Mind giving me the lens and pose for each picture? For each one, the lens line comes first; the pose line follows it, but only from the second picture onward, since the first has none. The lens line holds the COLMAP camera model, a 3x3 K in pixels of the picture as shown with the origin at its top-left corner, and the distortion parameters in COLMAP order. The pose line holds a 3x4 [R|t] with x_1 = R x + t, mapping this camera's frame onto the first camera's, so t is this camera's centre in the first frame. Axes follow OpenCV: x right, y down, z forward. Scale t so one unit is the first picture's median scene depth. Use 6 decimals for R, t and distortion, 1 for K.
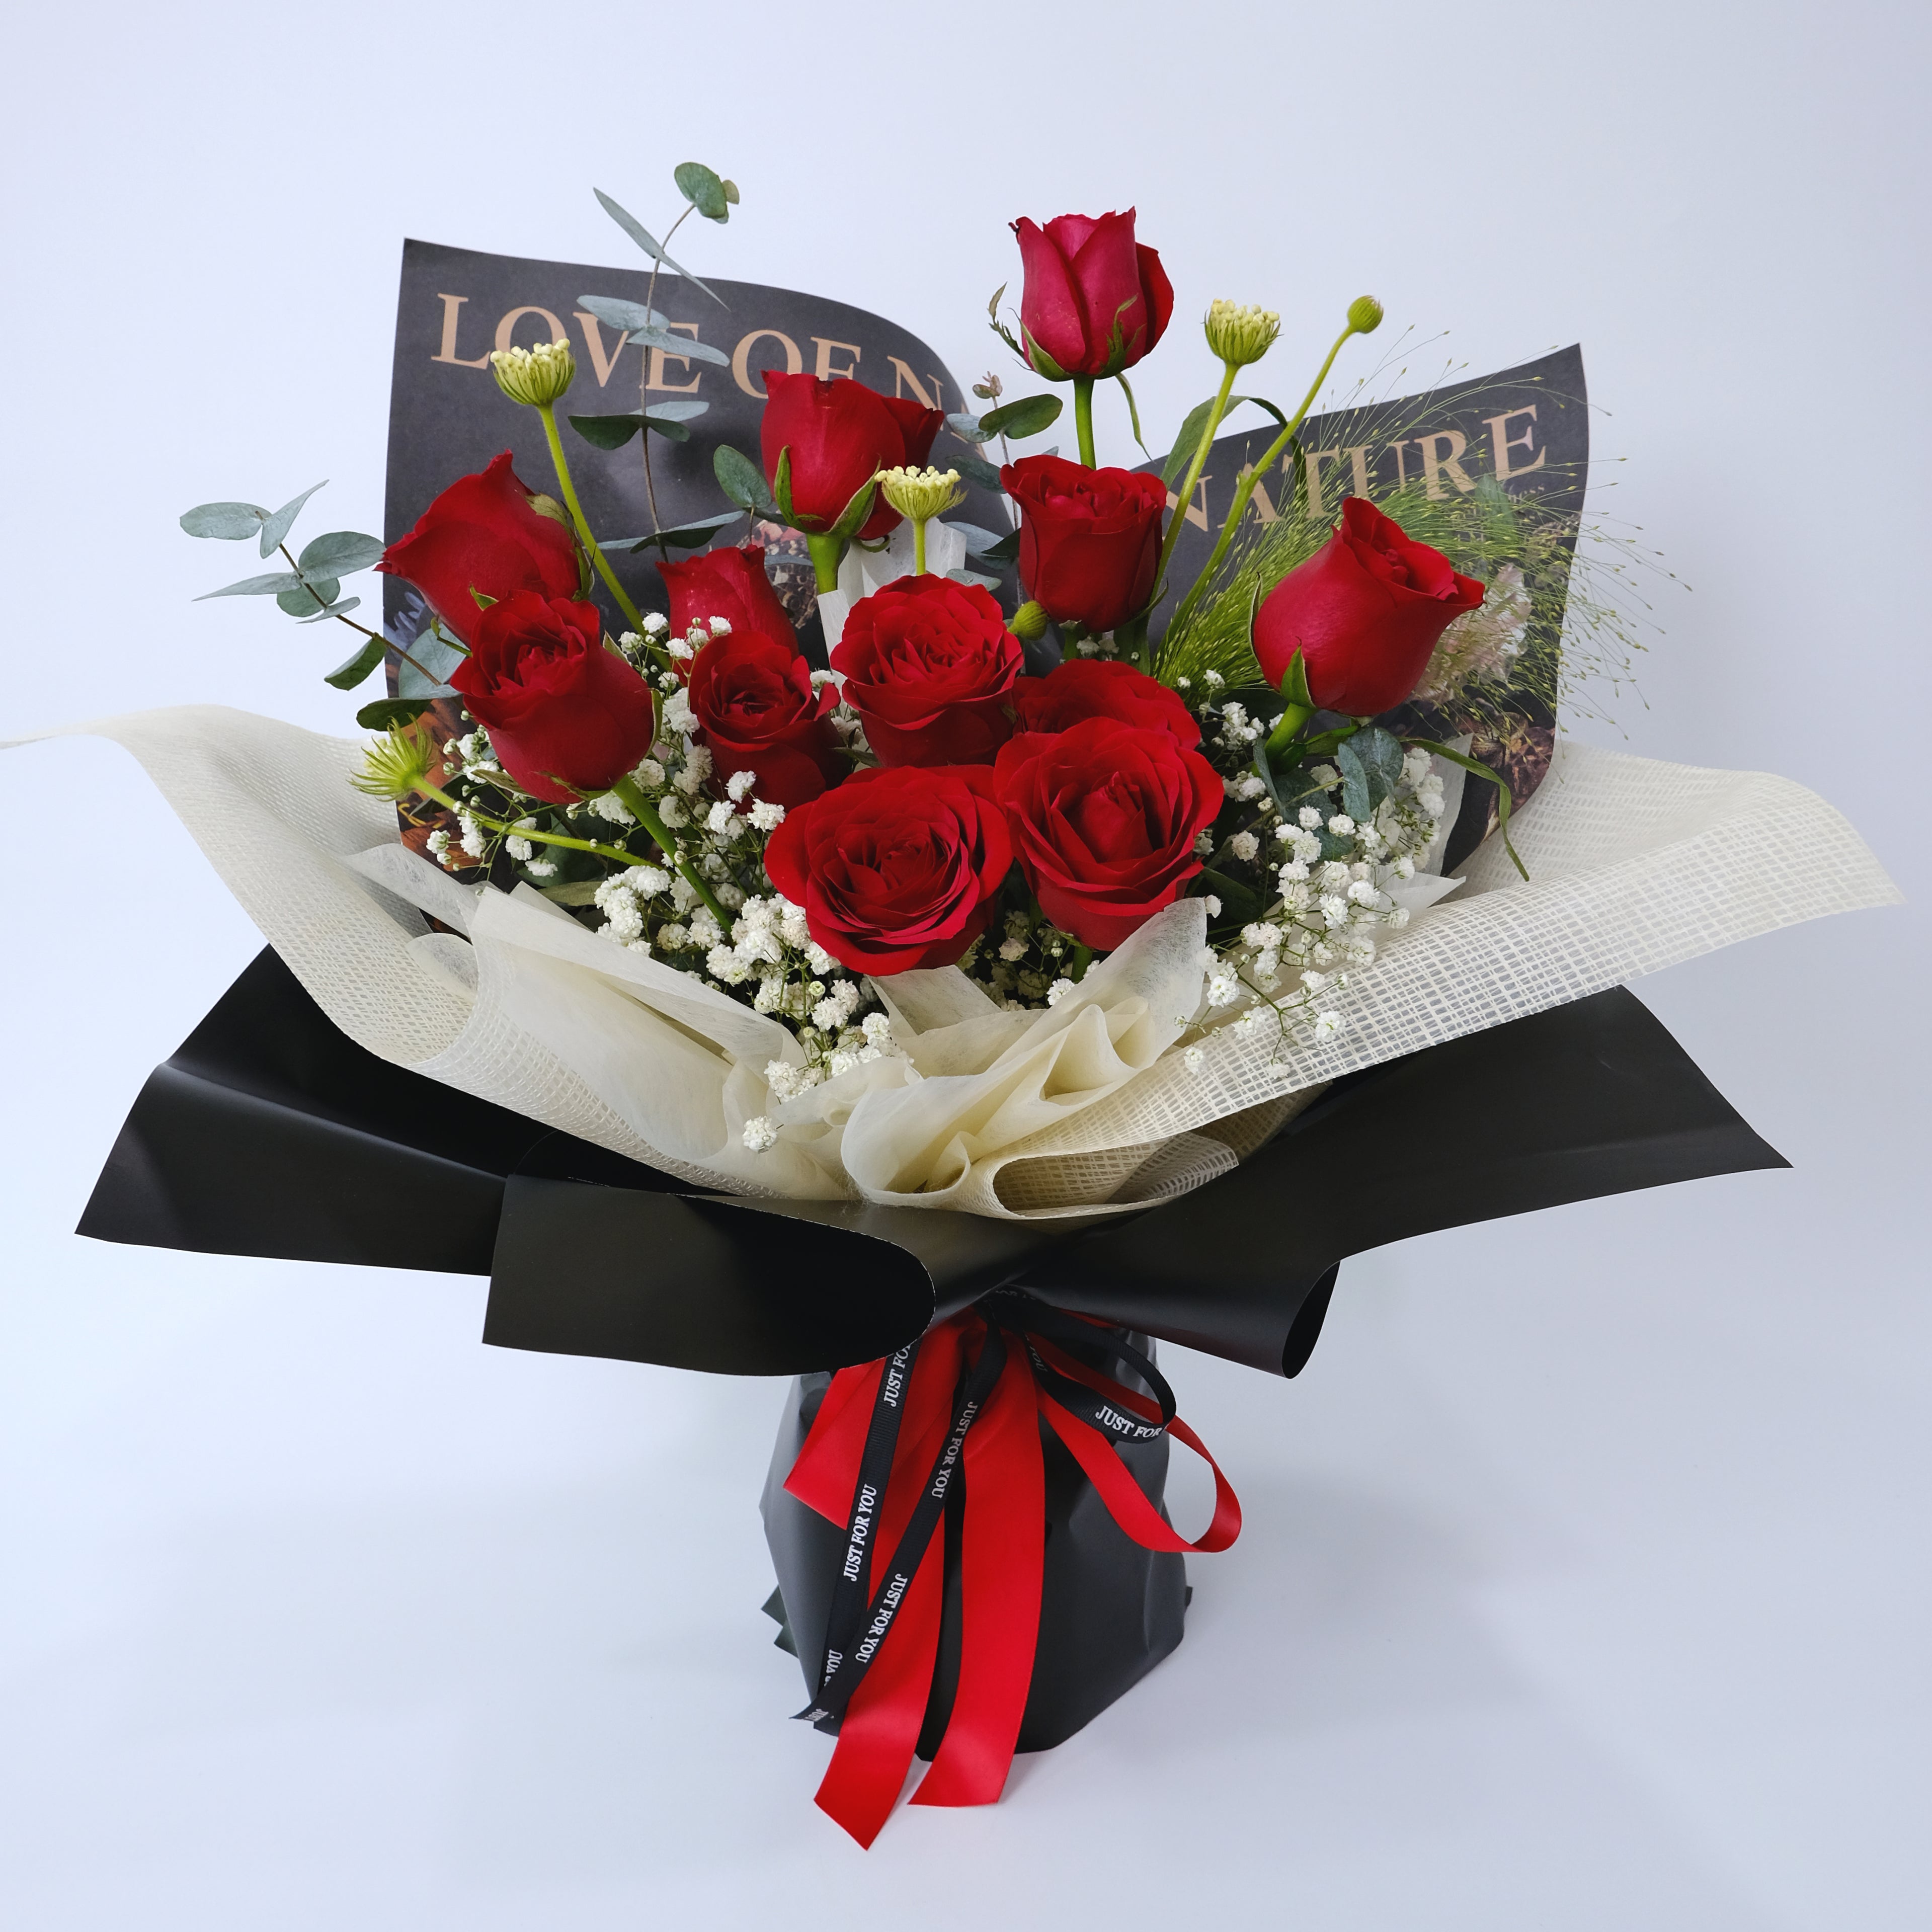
lens RADIAL K [[1950.0, 0, 961.0], [0, 1950.0, 961.8], [0, 0, 1]] dist [-0.007033, 0.008623]
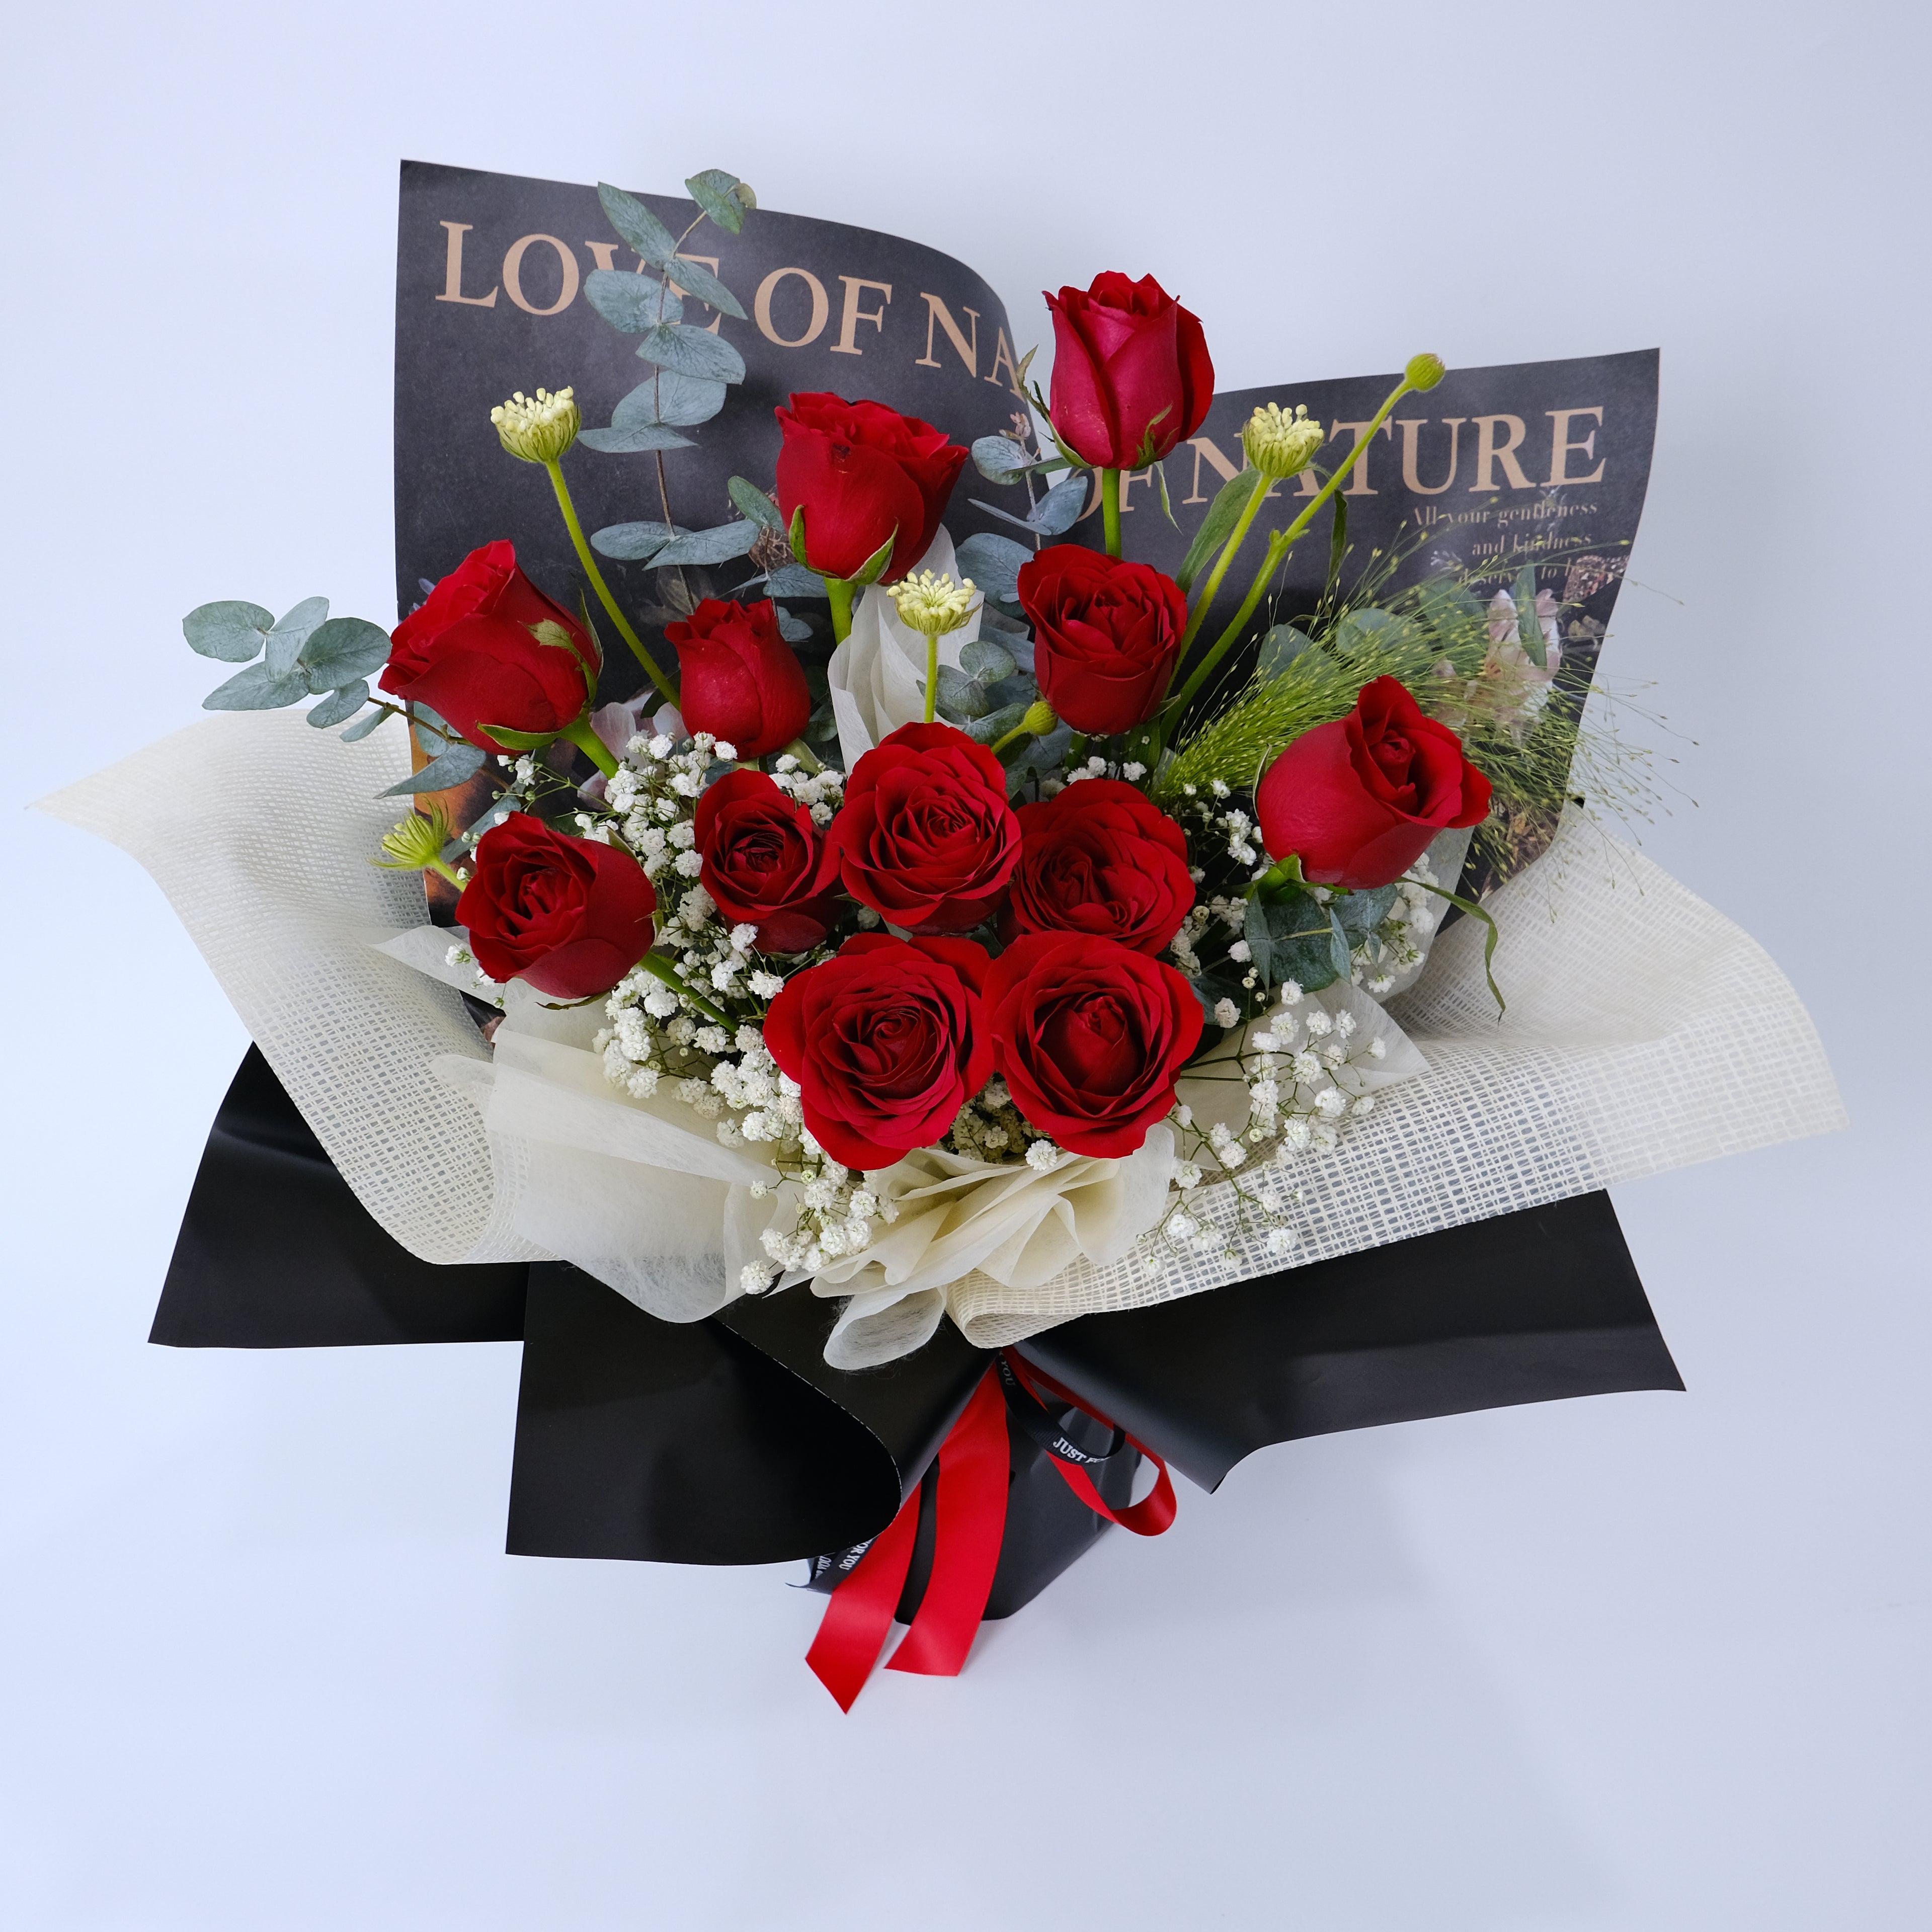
lens RADIAL K [[1873.0, 0, 963.5], [0, 1873.0, 971.2], [0, 0, 1]] dist [-0.003426, -0.012428]
pose [[0.998355, 0.054423, -0.018053, 0.023255], [-0.045473, 0.943270, 0.328897, -0.415126], [0.034928, -0.327535, 0.944193, 0.061655]]
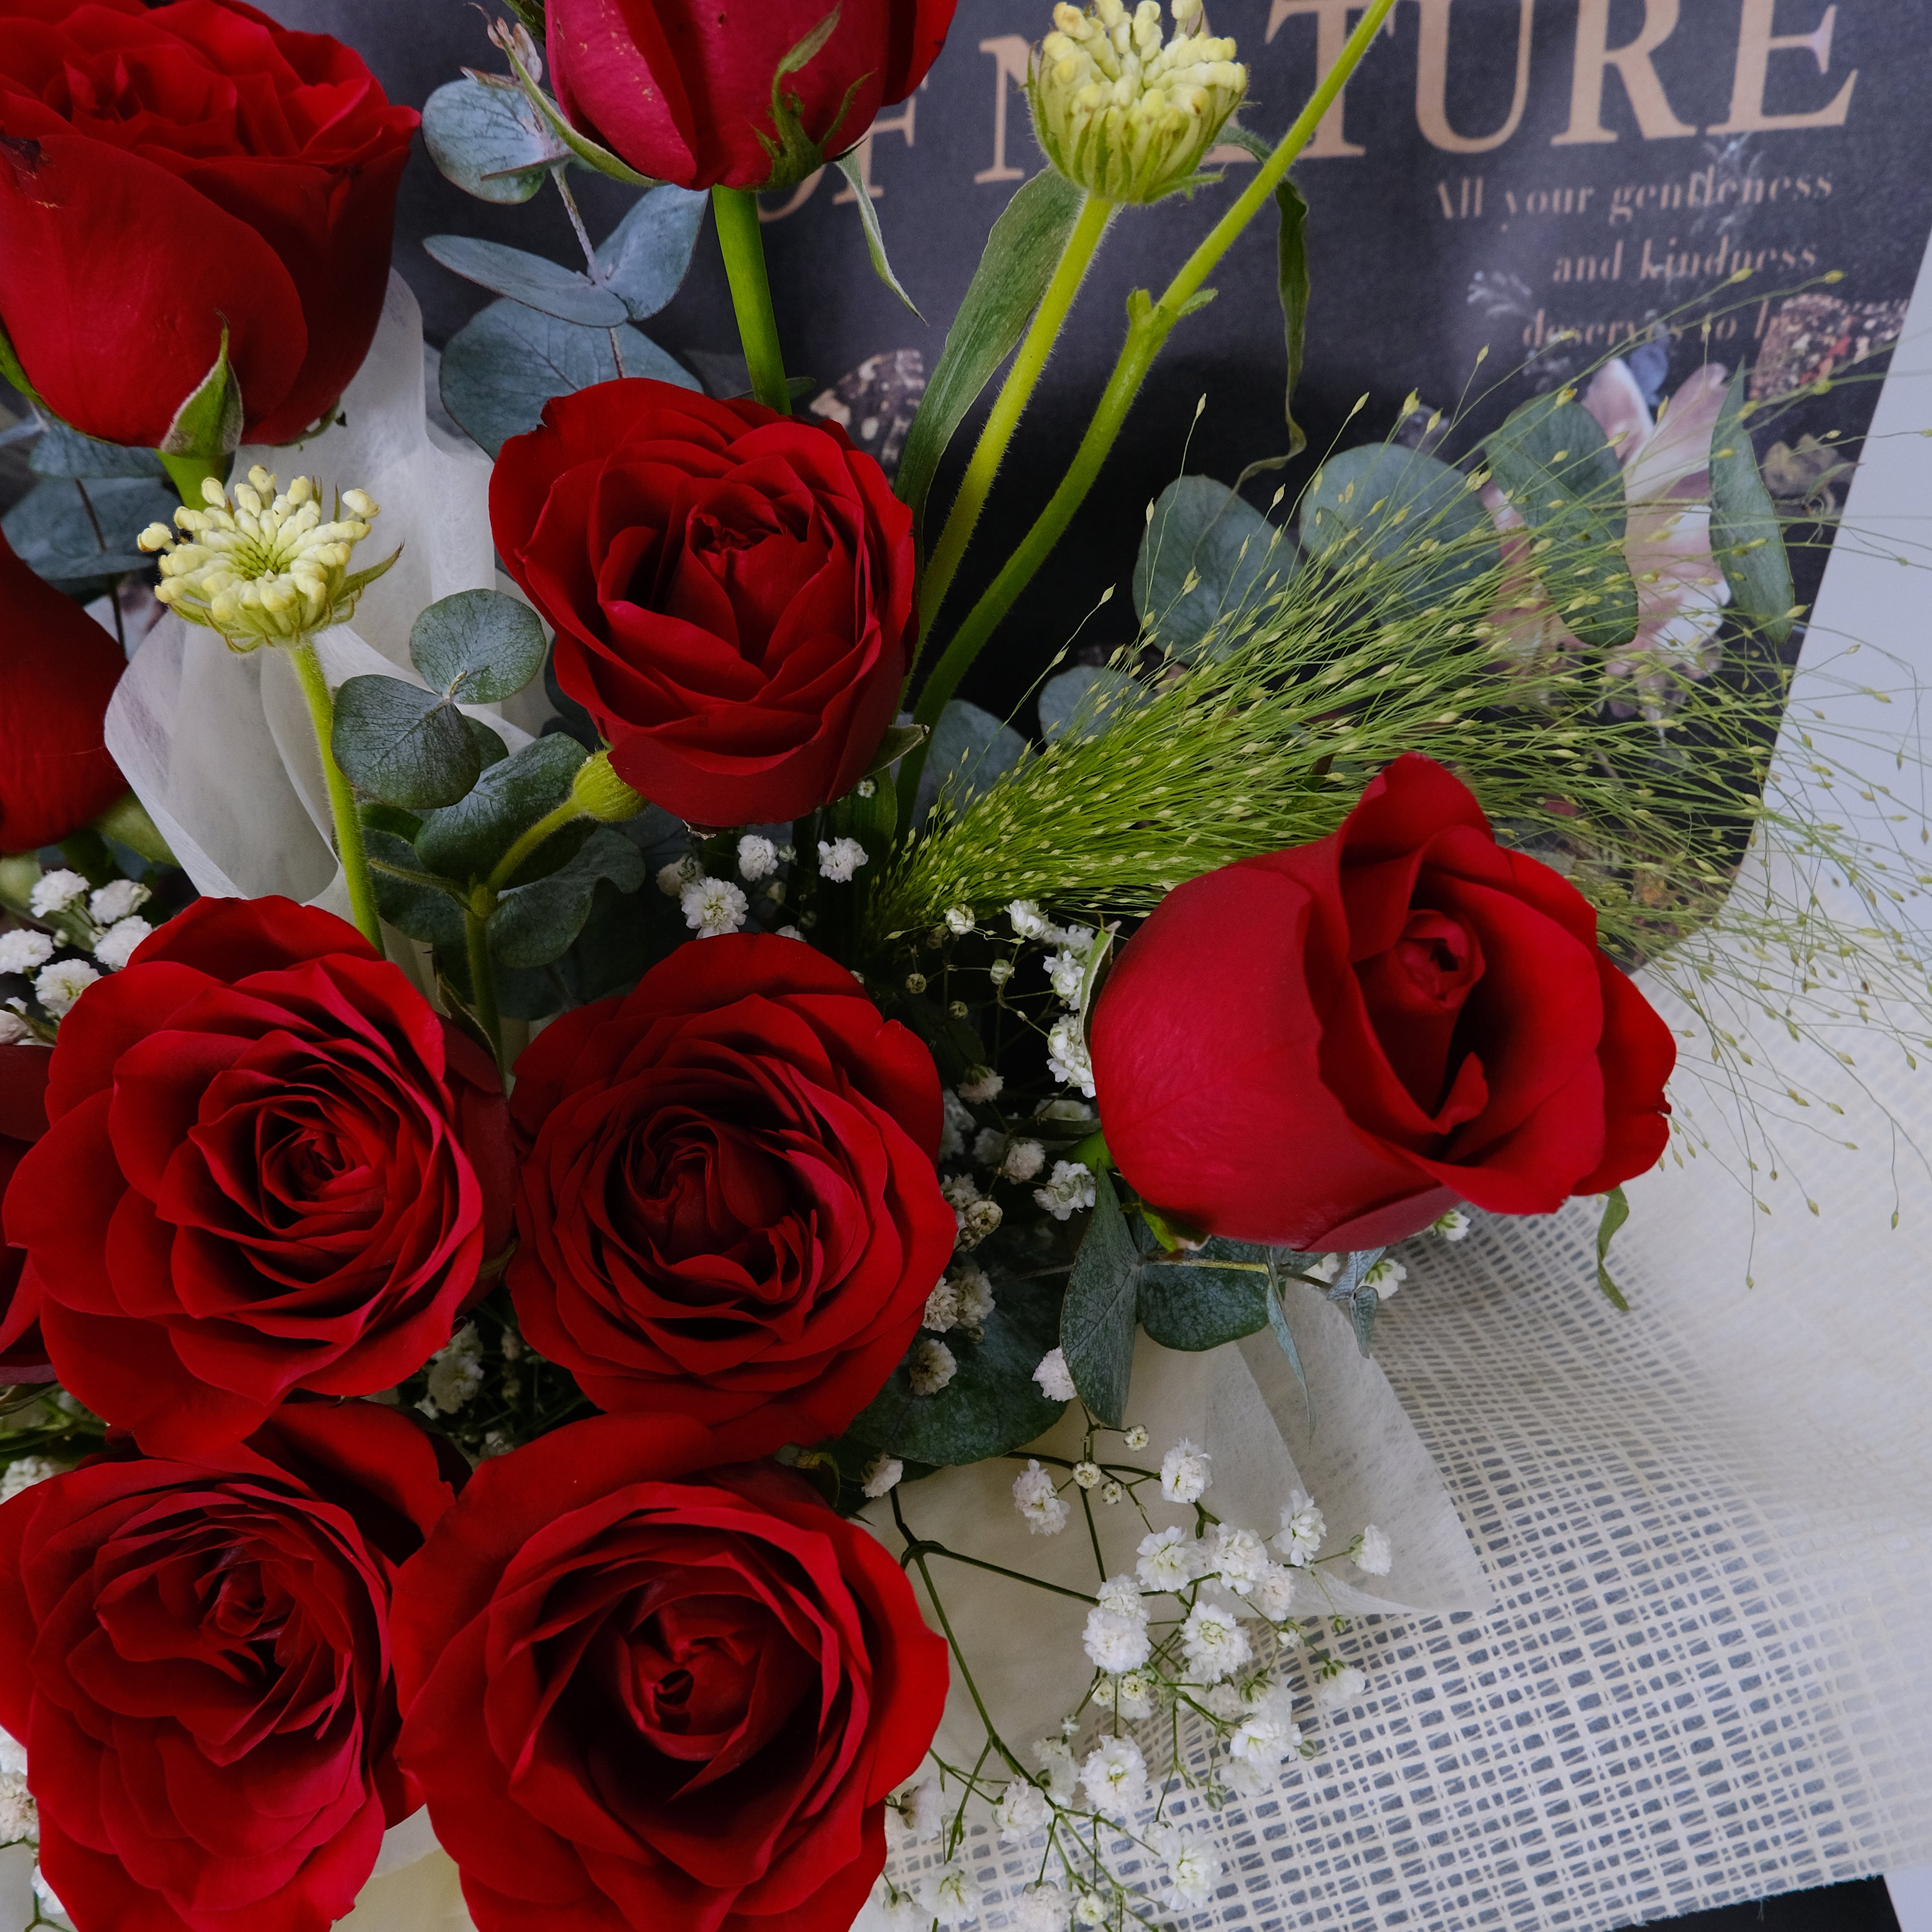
lens RADIAL K [[1784.5, 0, 966.0], [0, 1784.5, 966.0], [0, 0, 1]] dist [-0.013751, -0.005567]
pose [[0.999844, 0.011254, 0.013647, 0.125420], [-0.016832, 0.842520, 0.538402, -0.404098], [-0.005439, -0.538548, 0.842577, 0.732159]]
